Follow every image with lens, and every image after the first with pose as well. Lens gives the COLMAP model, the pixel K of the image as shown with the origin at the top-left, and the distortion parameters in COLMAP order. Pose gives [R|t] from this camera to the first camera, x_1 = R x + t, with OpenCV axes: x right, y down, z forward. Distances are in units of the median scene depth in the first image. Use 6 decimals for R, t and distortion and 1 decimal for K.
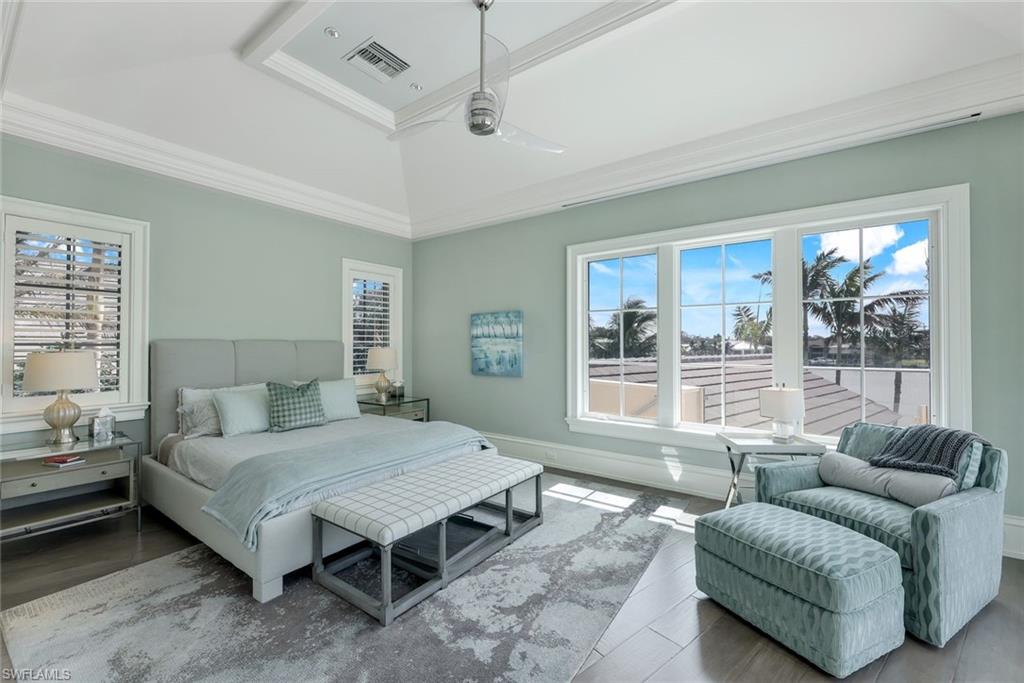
lens RADIAL K [[416.7, 0, 514.7], [0, 416.7, 343.9], [0, 0, 1]] dist [-0.002505, -0.000212]
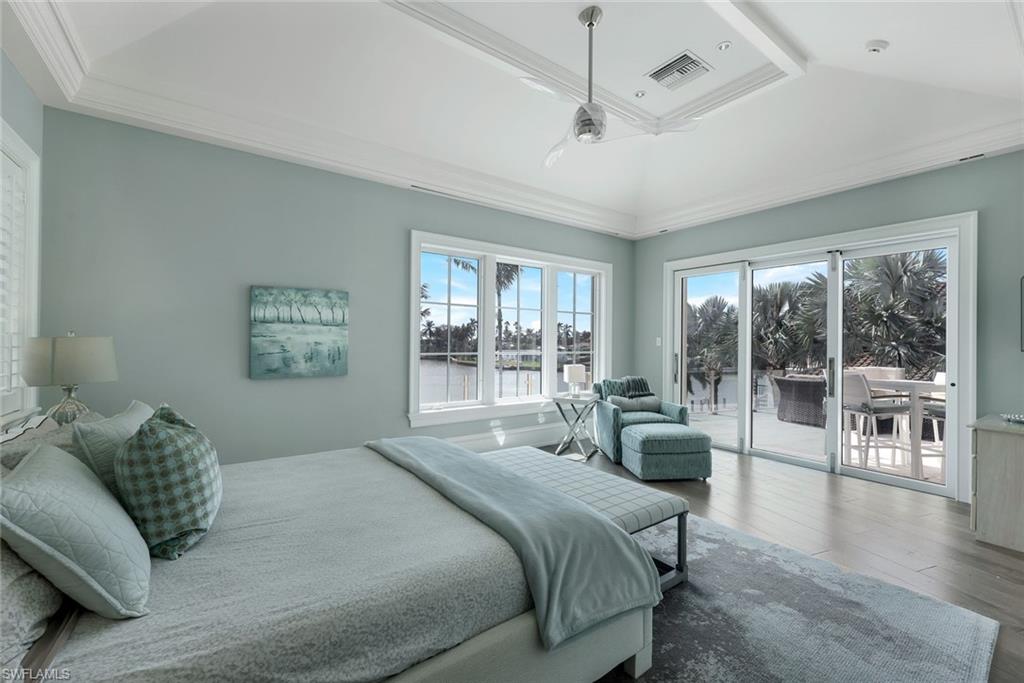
lens RADIAL K [[416.7, 0, 514.8], [0, 416.7, 341.1], [0, 0, 1]] dist [-0.002505, -0.000212]
pose [[0.320533, 0.005966, 0.947219, -0.616530], [-0.011763, 0.999928, -0.002318, 0.012277], [-0.947164, -0.010399, 0.320580, 0.434352]]
